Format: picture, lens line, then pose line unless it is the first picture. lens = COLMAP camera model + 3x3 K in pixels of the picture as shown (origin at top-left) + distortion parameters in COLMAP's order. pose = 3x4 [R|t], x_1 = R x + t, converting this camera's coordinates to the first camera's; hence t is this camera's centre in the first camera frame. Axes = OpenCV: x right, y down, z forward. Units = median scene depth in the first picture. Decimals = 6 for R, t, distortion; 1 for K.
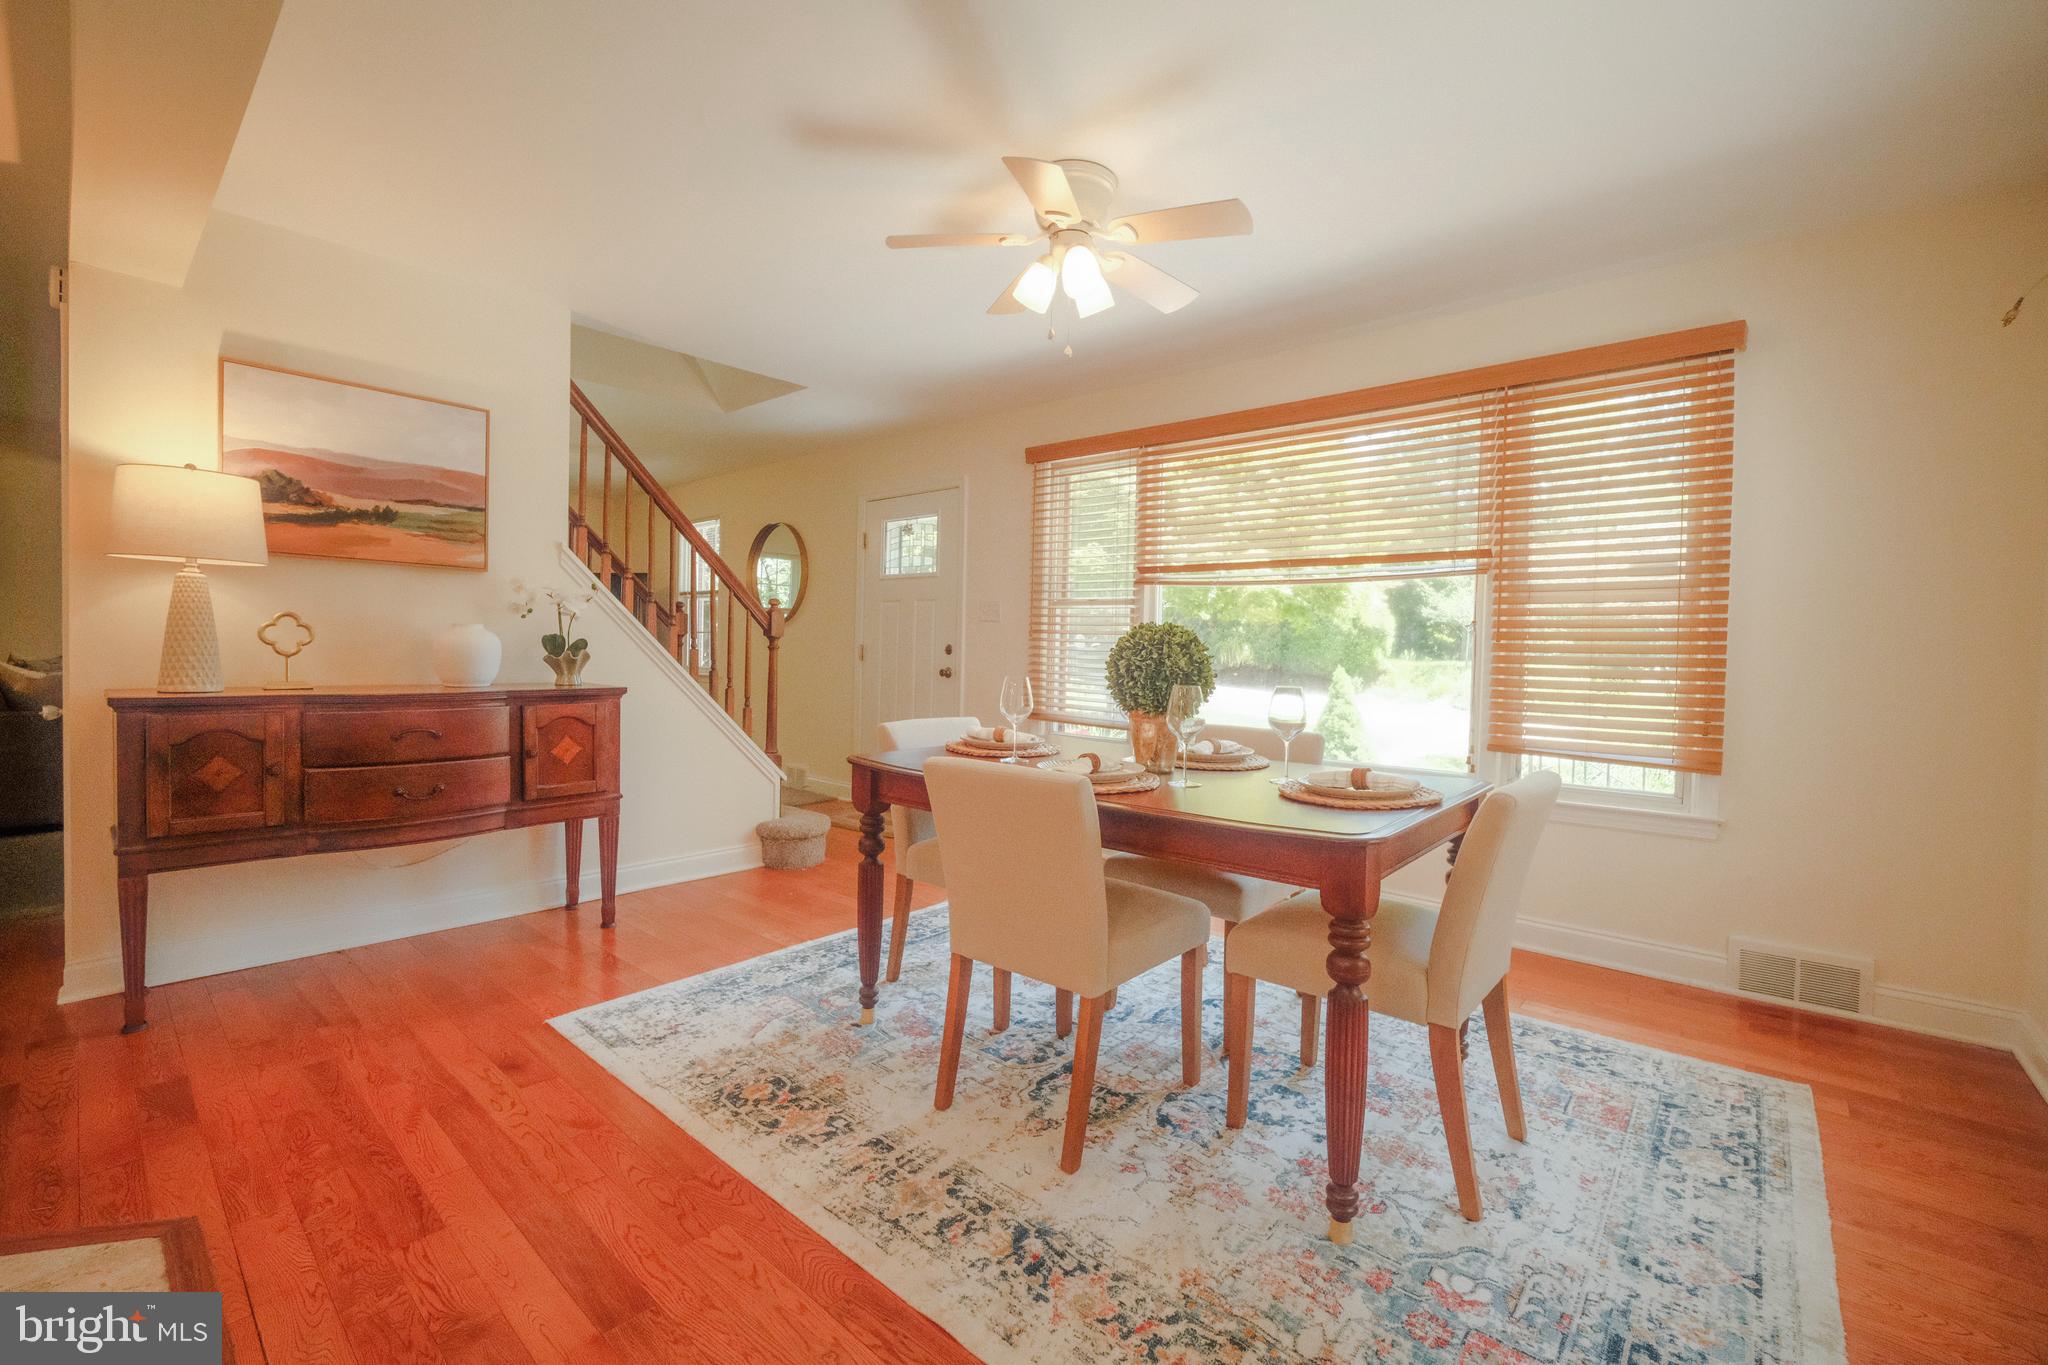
lens RADIAL K [[858.1, 0, 1028.8], [0, 858.1, 671.6], [0, 0, 1]] dist [-0.025083, 0.007206]
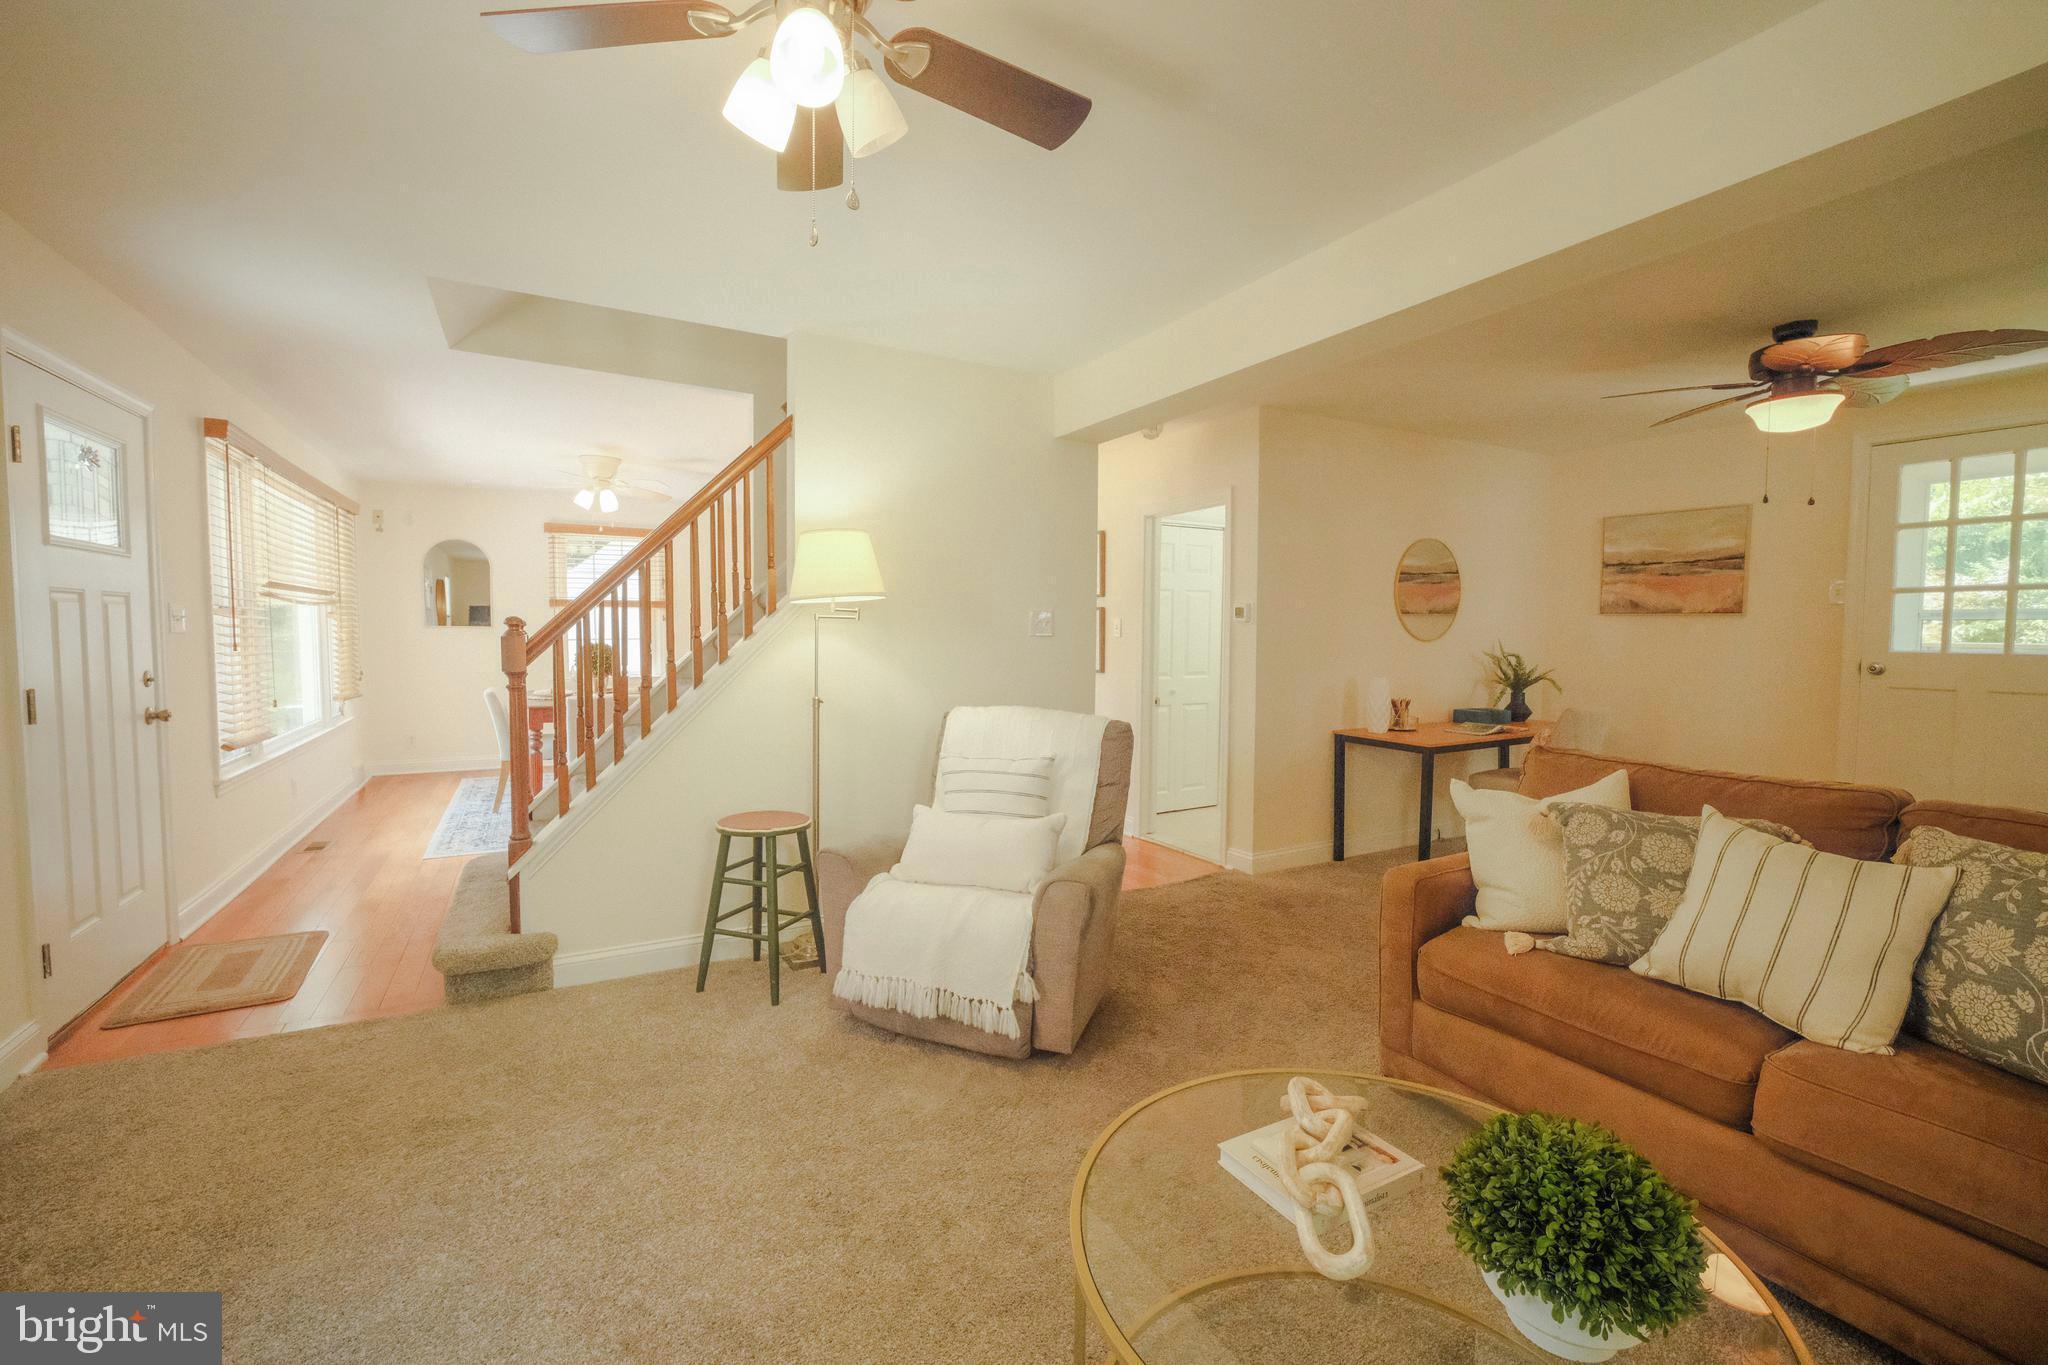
lens RADIAL K [[858.1, 0, 1028.8], [0, 858.1, 671.6], [0, 0, 1]] dist [-0.025083, 0.007206]
pose [[-0.945490, -0.044426, 0.322605, -1.459499], [-0.019381, 0.996571, 0.080435, -0.150688], [-0.325073, 0.069798, -0.943110, 2.225770]]
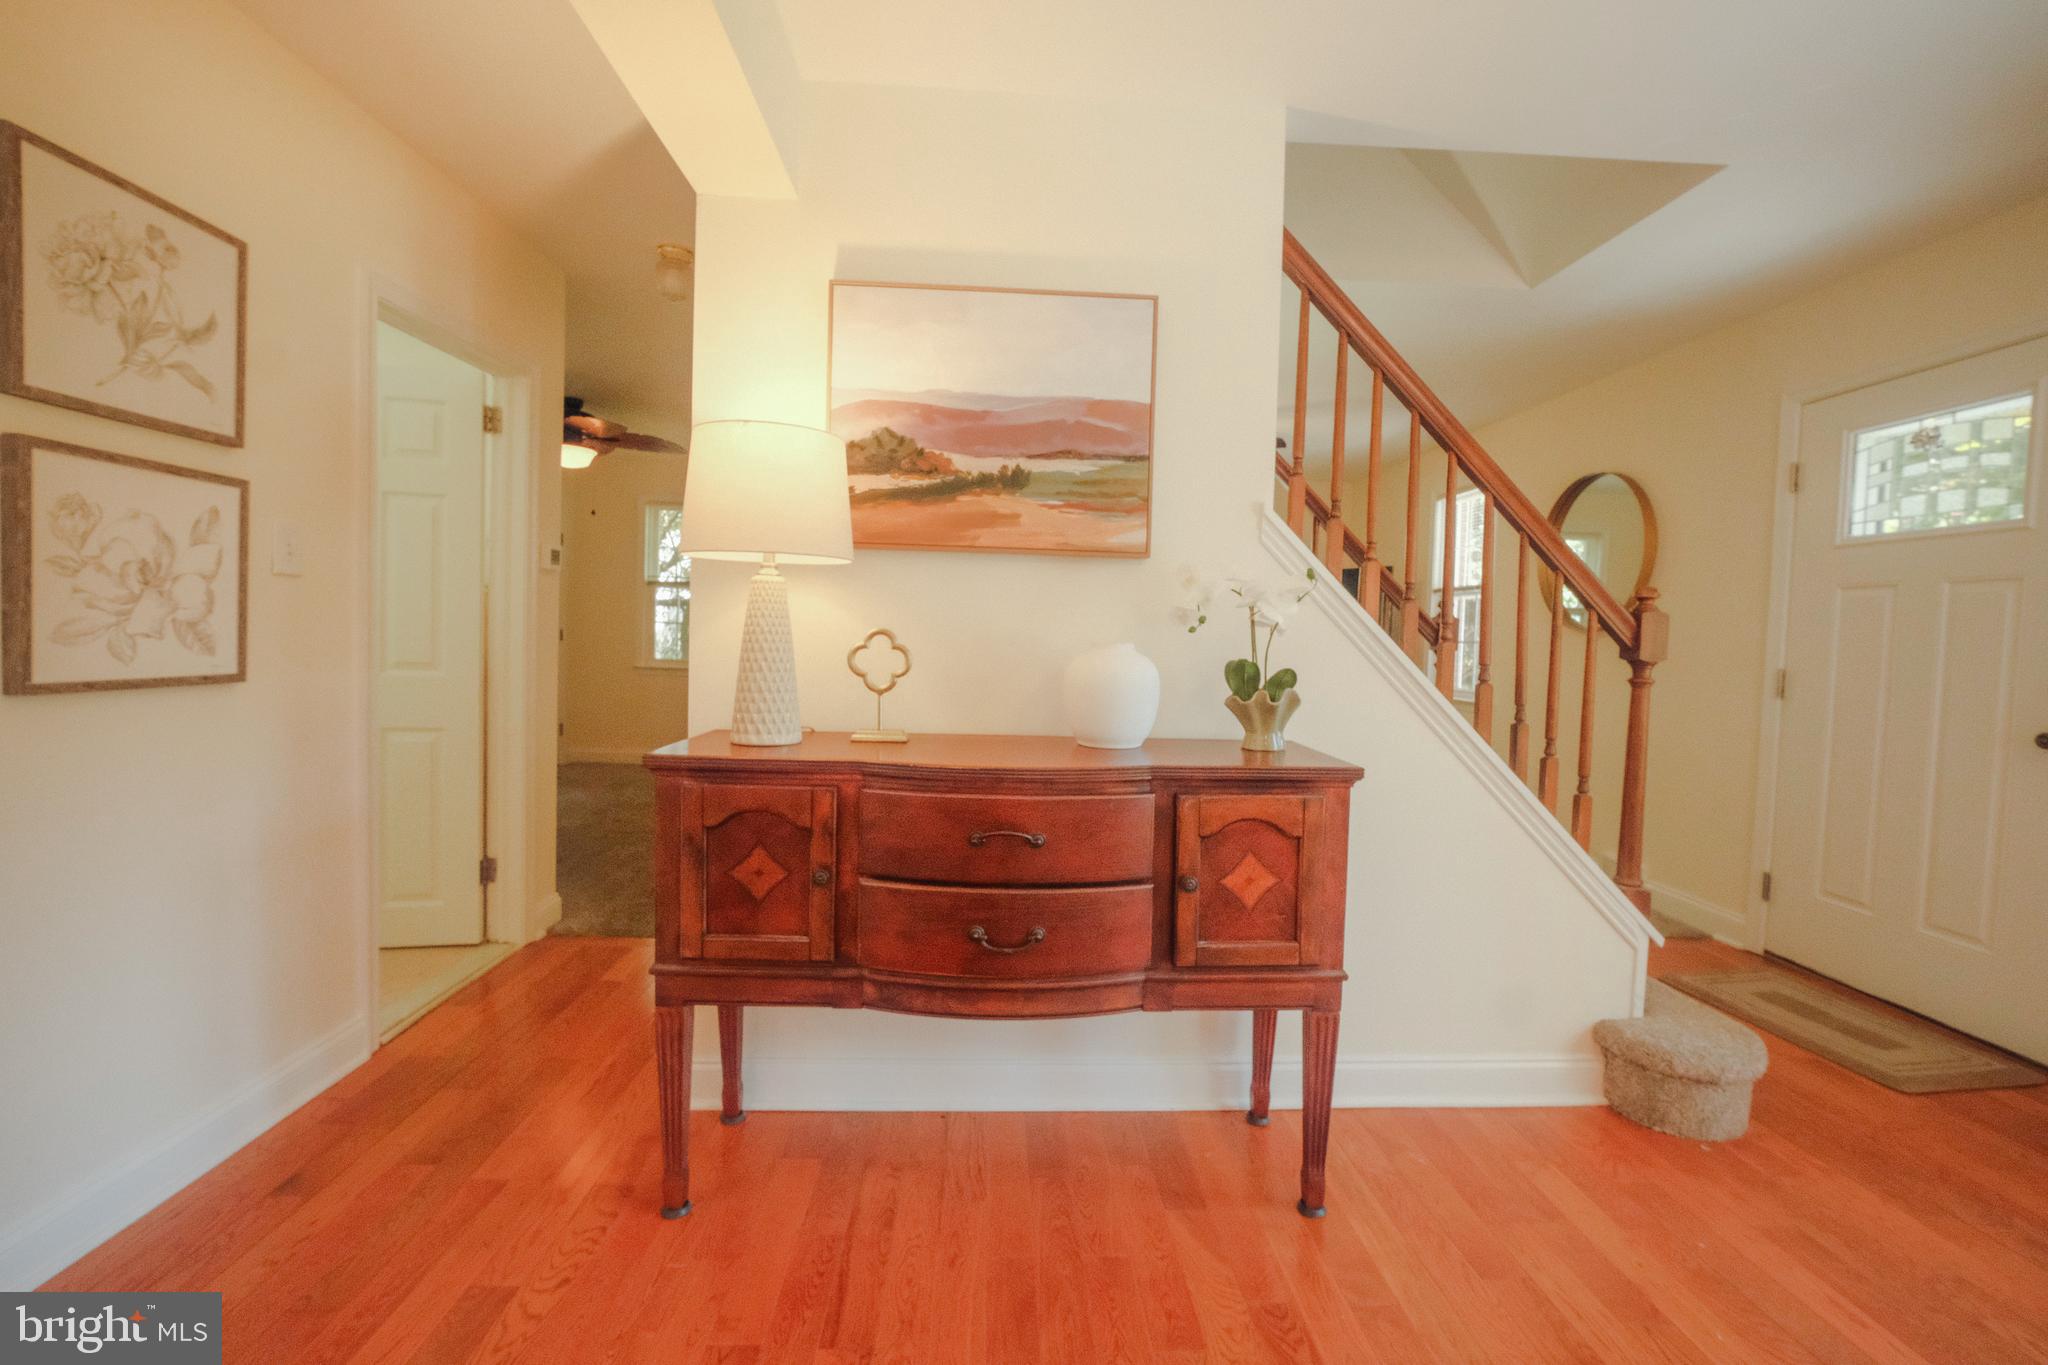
lens RADIAL K [[858.1, 0, 1028.8], [0, 858.1, 671.6], [0, 0, 1]] dist [-0.025083, 0.007206]
pose [[0.688555, 0.028080, -0.724641, -0.245966], [-0.029532, 0.999507, 0.010669, -0.039145], [0.724583, 0.014054, 0.689044, 0.514084]]
